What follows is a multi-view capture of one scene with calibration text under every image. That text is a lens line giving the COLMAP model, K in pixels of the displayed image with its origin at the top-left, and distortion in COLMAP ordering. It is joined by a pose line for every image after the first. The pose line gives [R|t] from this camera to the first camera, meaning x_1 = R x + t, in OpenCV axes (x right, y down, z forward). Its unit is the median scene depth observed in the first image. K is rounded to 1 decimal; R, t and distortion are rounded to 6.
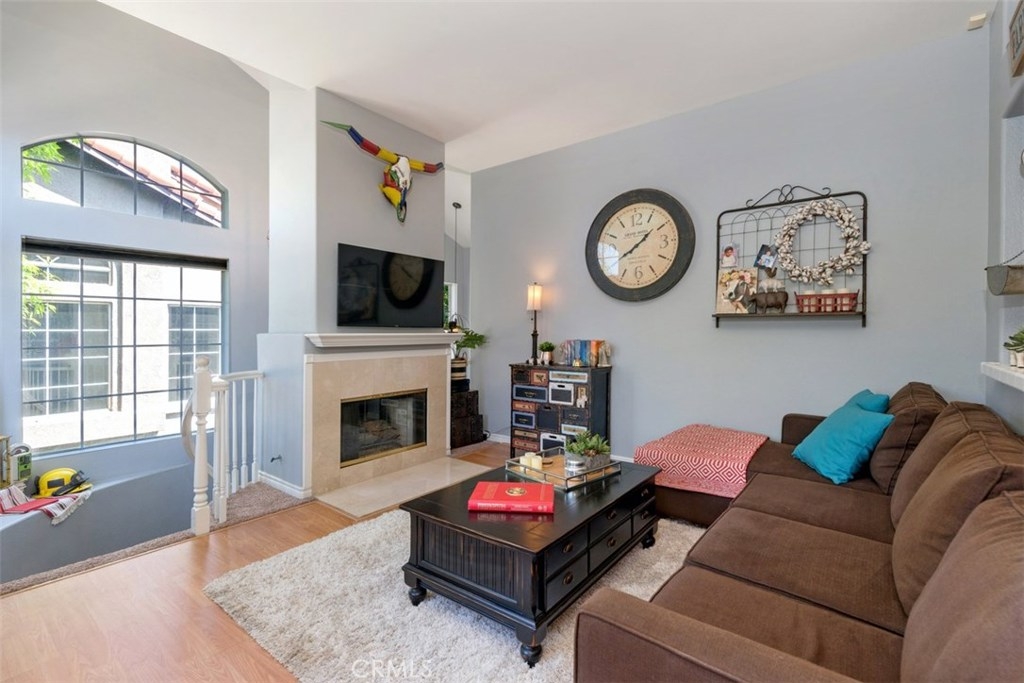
lens RADIAL K [[448.2, 0, 503.1], [0, 448.2, 333.4], [0, 0, 1]] dist [0.003611, -0.000984]
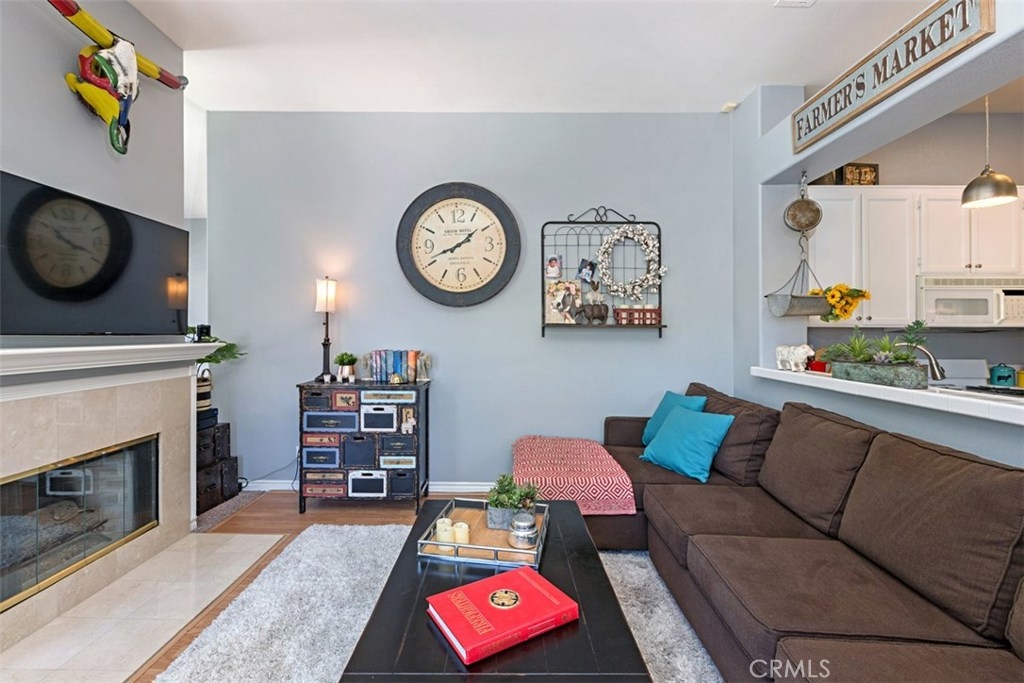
lens RADIAL K [[448.2, 0, 500.9], [0, 448.2, 334.3], [0, 0, 1]] dist [0.003611, -0.000984]
pose [[0.795700, 0.005178, 0.605669, -0.184994], [-0.004826, 0.999986, -0.002209, -0.014729], [-0.605672, -0.001165, 0.795713, 0.240101]]
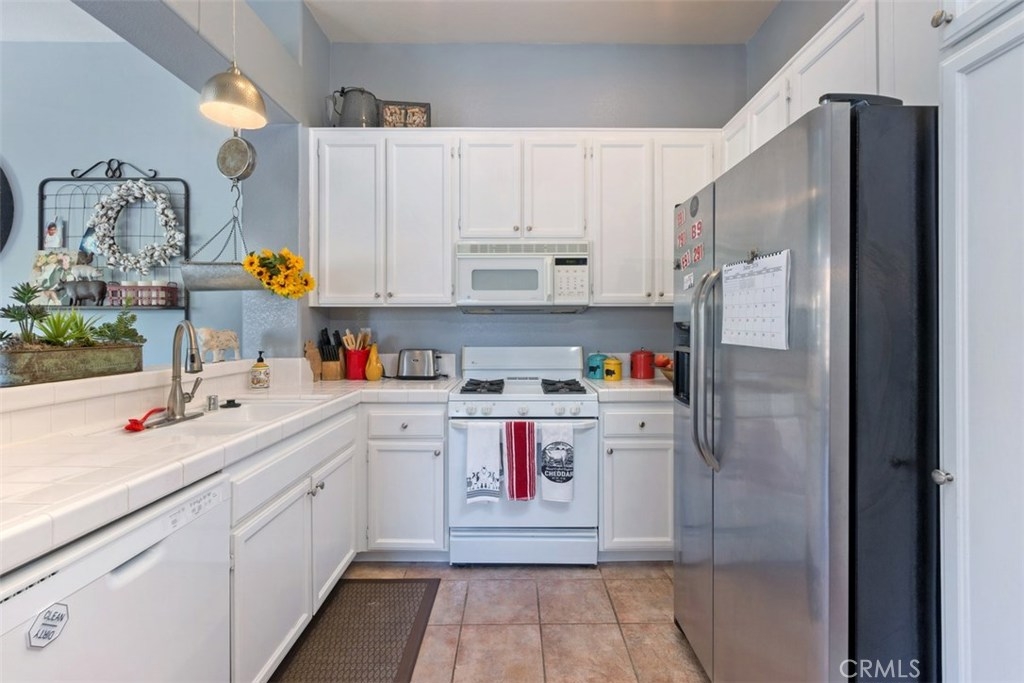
lens RADIAL K [[448.2, 0, 518.7], [0, 448.2, 327.3], [0, 0, 1]] dist [0.003611, -0.000984]
pose [[0.785562, 0.001819, 0.618781, 0.596599], [0.002686, 0.999976, -0.006351, 0.002089], [-0.618778, 0.006651, 0.785538, -0.136918]]
